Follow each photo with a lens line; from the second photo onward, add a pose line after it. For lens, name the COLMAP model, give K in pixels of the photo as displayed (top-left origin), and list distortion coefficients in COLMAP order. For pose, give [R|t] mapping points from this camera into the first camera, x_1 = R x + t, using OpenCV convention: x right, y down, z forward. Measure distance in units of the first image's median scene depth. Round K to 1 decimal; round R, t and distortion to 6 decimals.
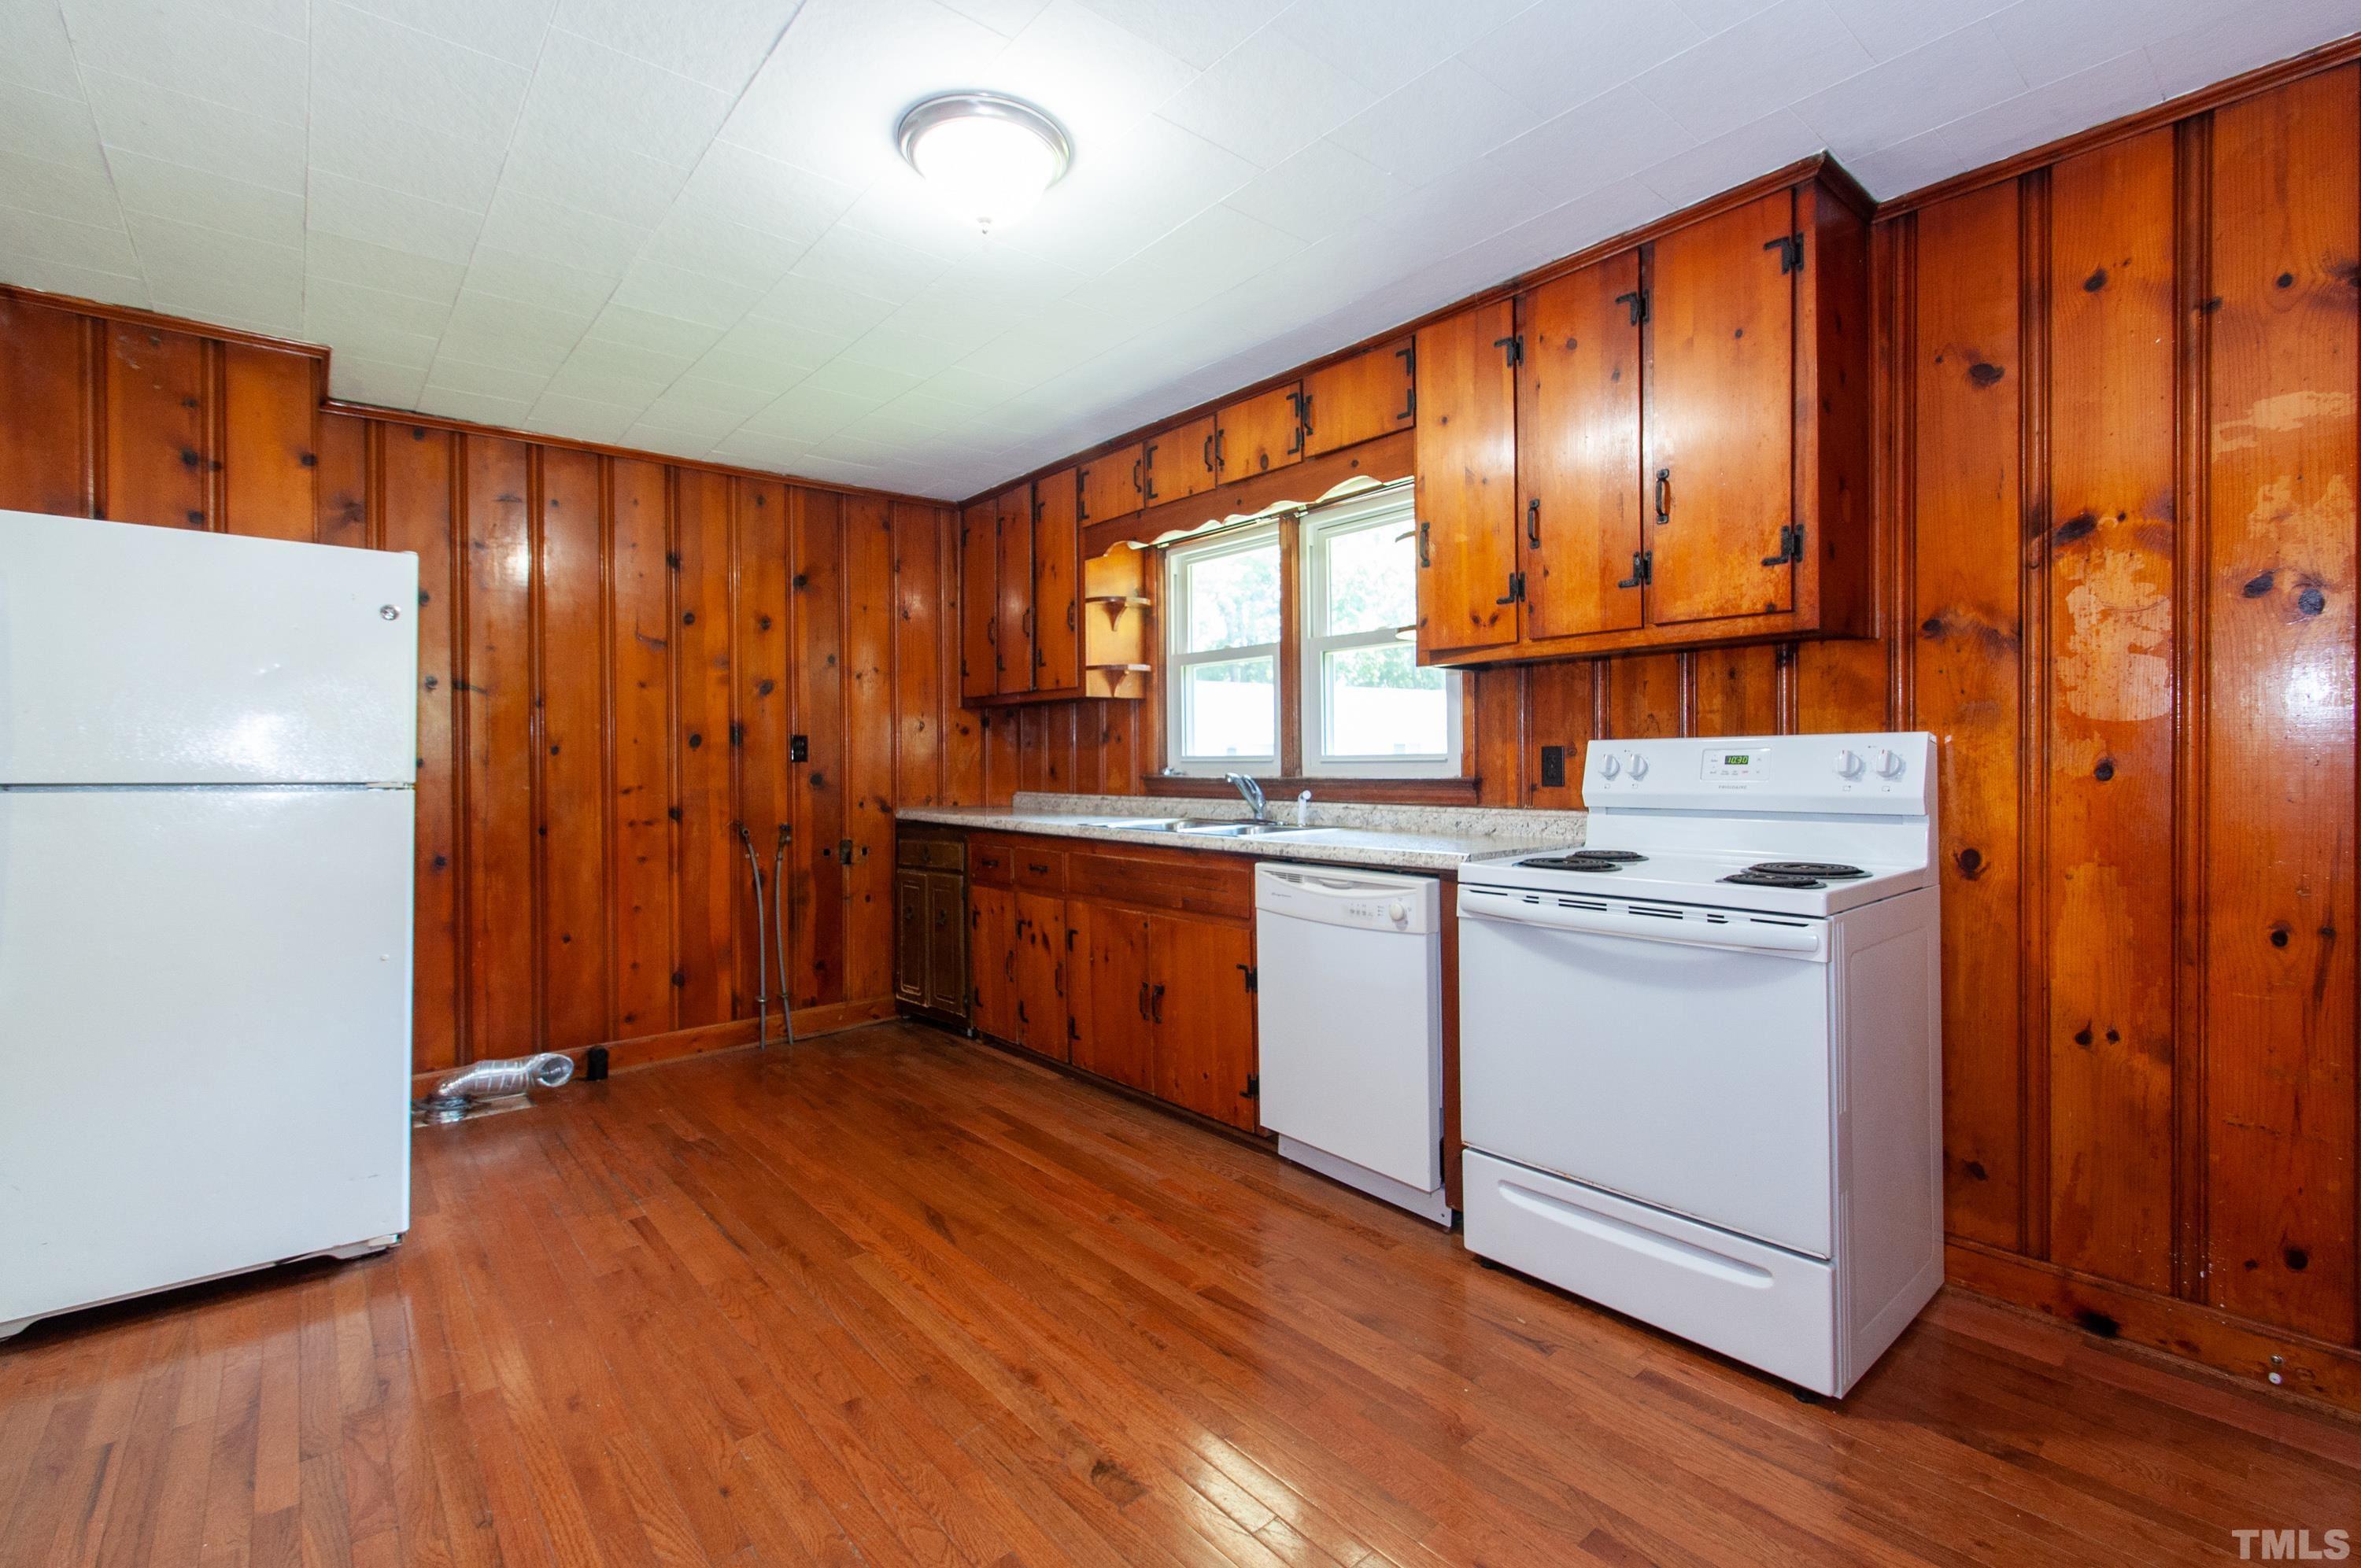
lens RADIAL K [[1099.5, 0, 1247.9], [0, 1099.5, 806.9], [0, 0, 1]] dist [0.001630, 0.000006]
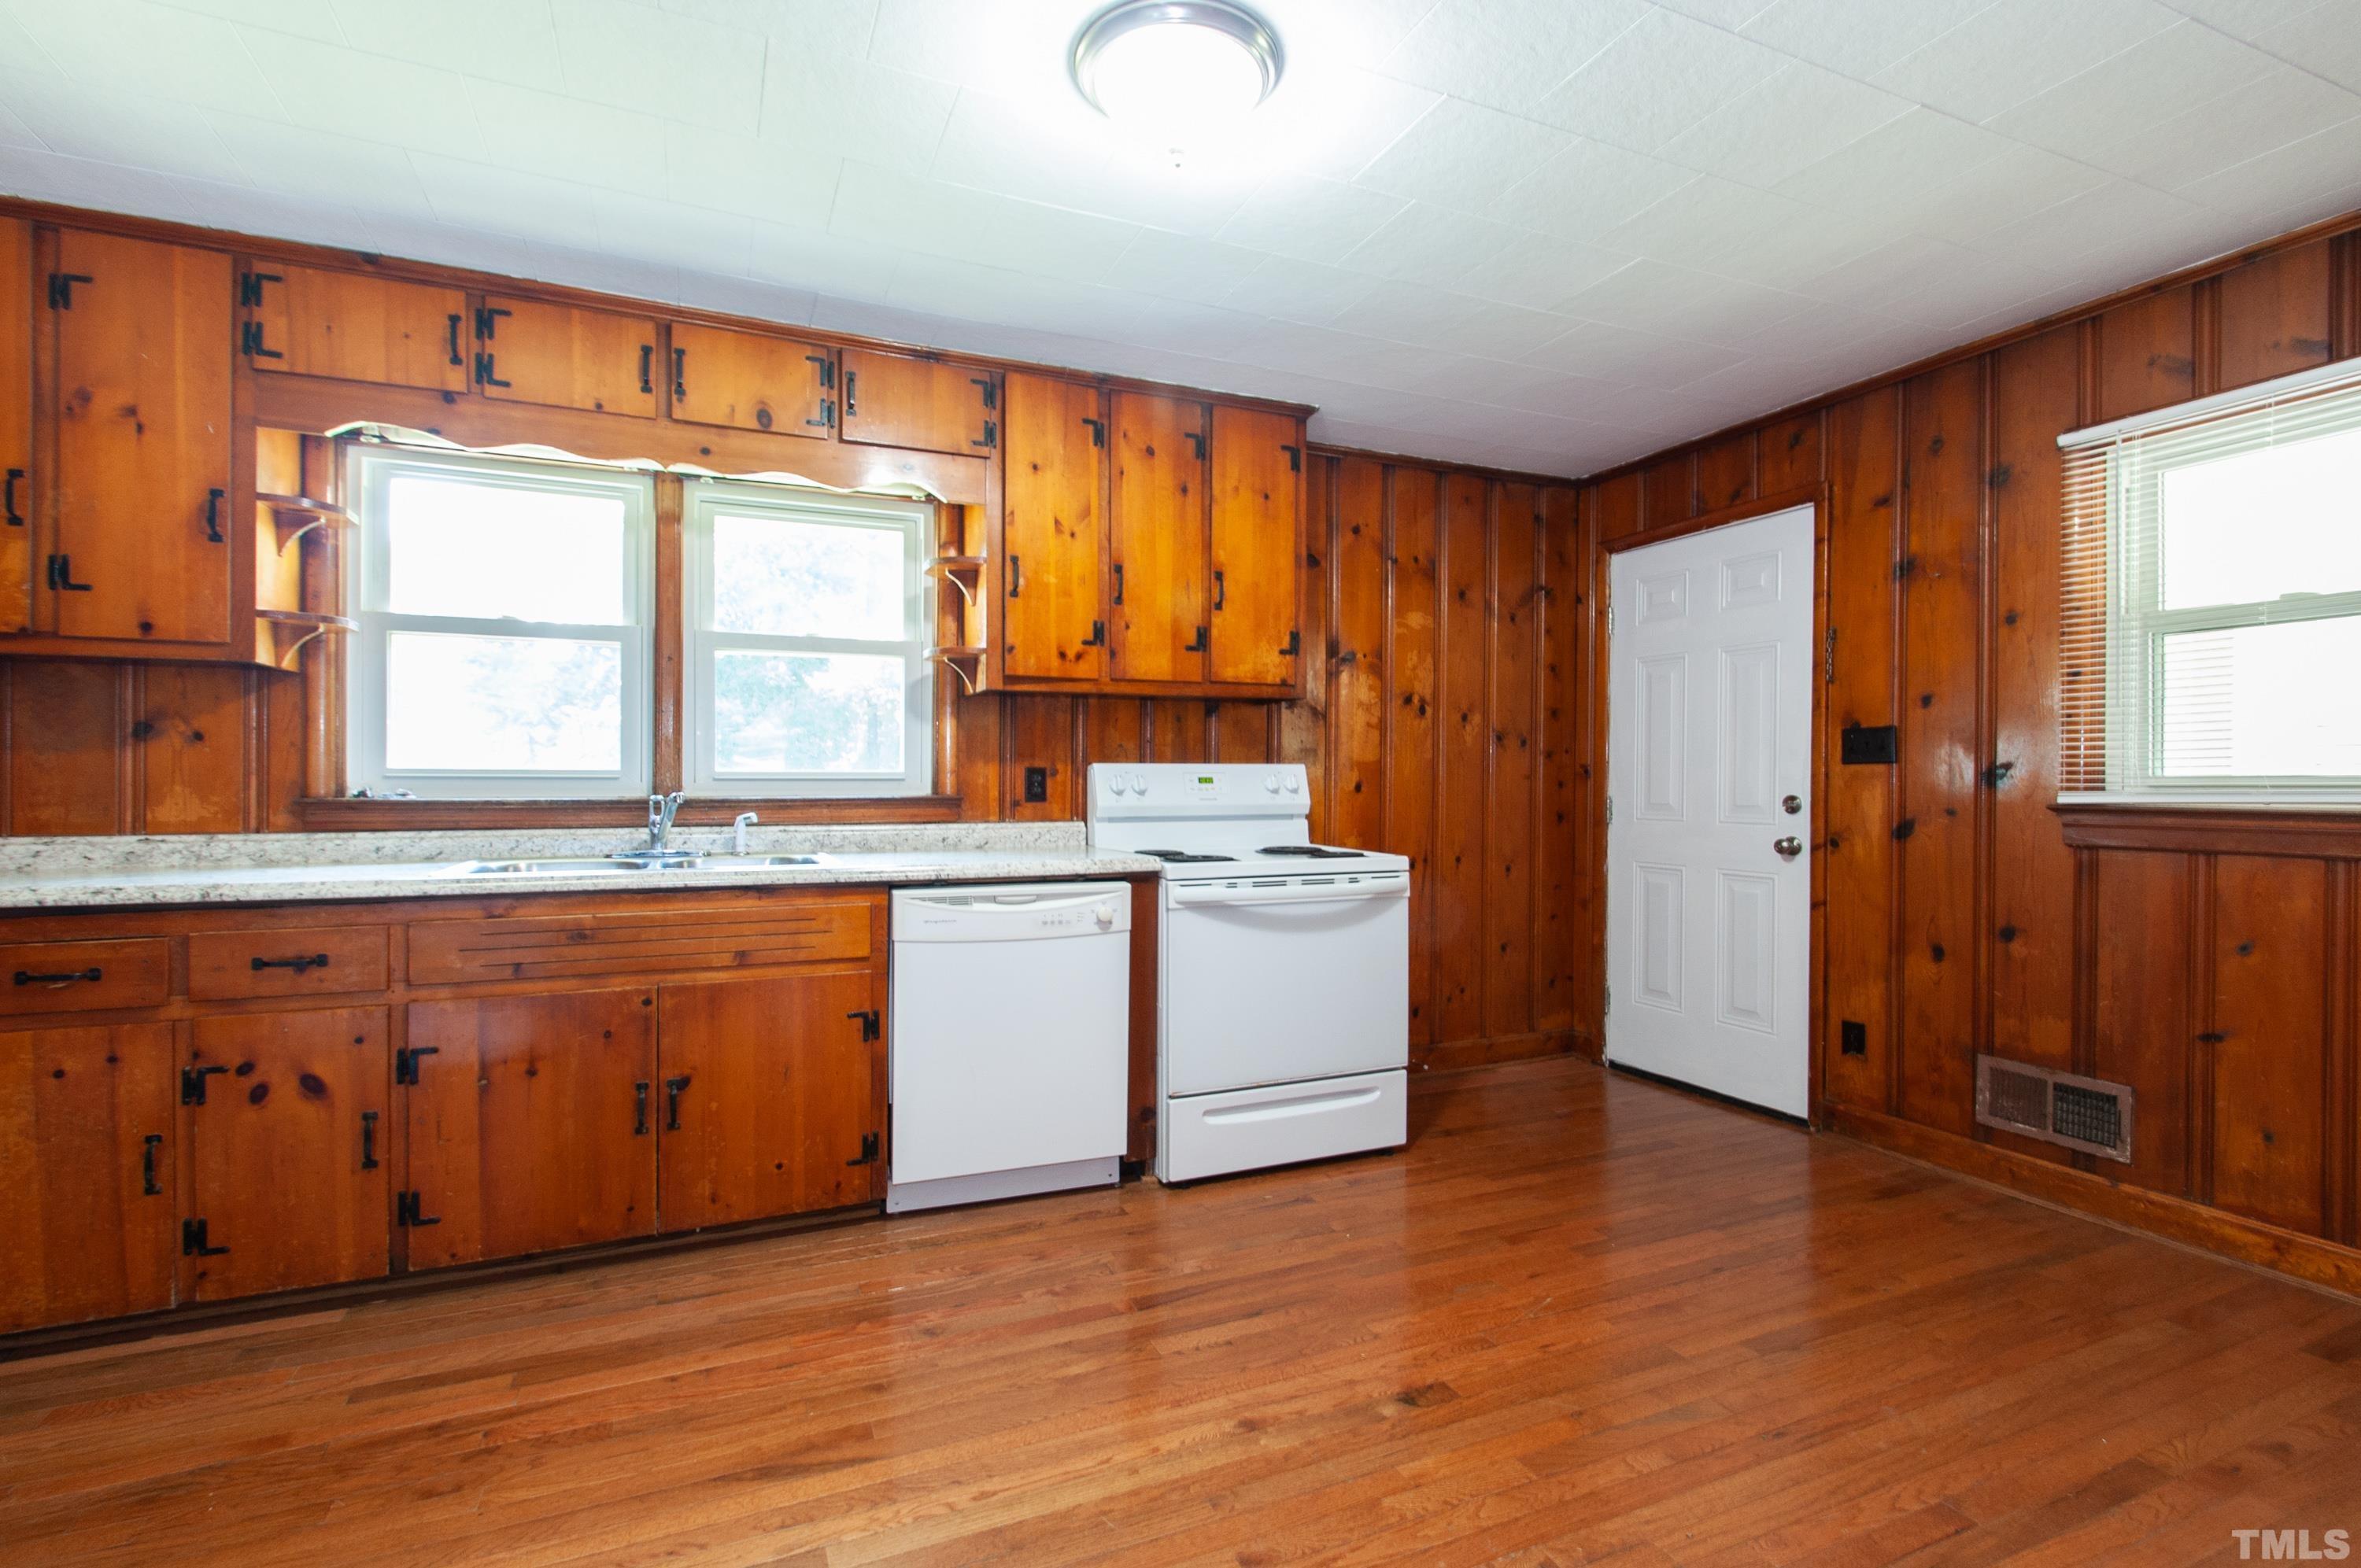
lens RADIAL K [[1021.4, 0, 1175.5], [0, 1021.4, 823.3], [0, 0, 1]] dist [0.000864, -0.000153]
pose [[0.313872, -0.032362, 0.948914, -0.652687], [0.034735, 0.999141, 0.022586, -0.013864], [-0.948830, 0.025871, 0.314726, 0.483219]]
